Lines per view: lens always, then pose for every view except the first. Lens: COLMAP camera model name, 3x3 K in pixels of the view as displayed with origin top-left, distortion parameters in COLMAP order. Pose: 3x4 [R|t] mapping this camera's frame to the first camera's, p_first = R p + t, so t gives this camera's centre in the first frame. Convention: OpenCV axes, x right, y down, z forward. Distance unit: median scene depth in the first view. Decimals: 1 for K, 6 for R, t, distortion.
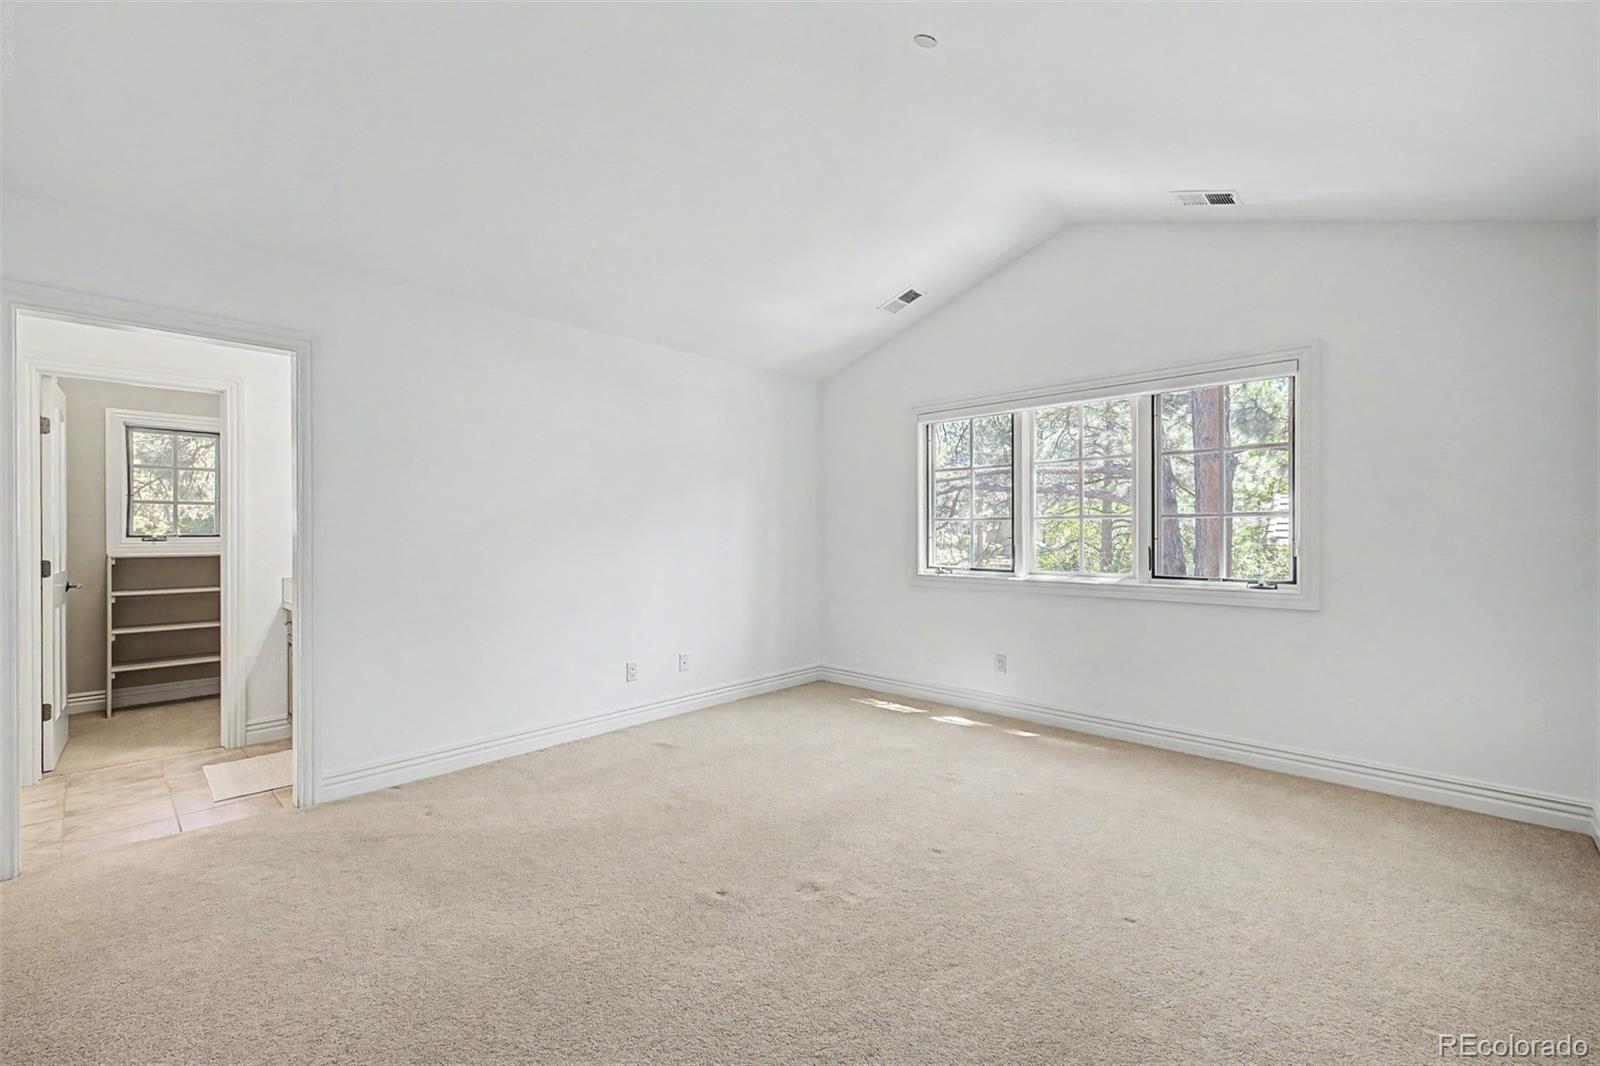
lens RADIAL K [[650.0, 0, 800.0], [0, 650.0, 533.0], [0, 0, 1]] dist [0.000683, -0.000065]
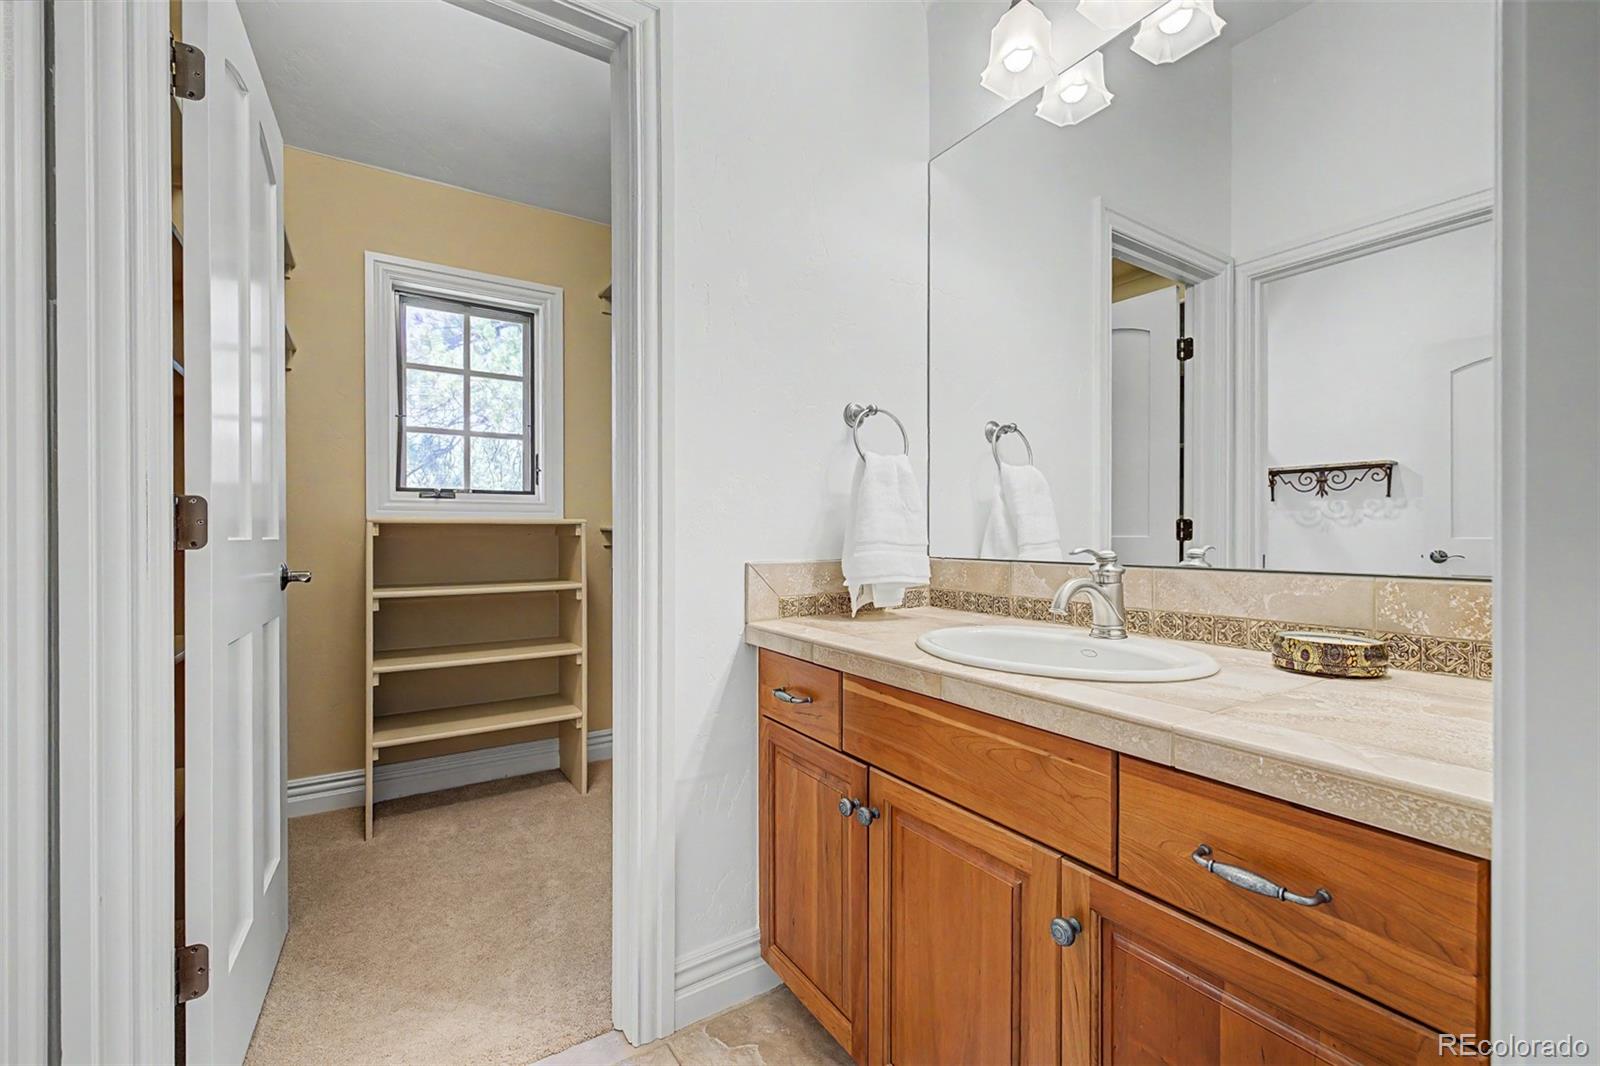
lens RADIAL K [[661.5, 0, 800.0], [0, 661.5, 533.0], [0, 0, 1]] dist [0.002375, -0.000664]
pose [[0.969394, 0.001122, -0.245508, -0.602908], [-0.001222, 0.999999, -0.000255, 0.045624], [0.245508, 0.000547, 0.969395, 0.575575]]
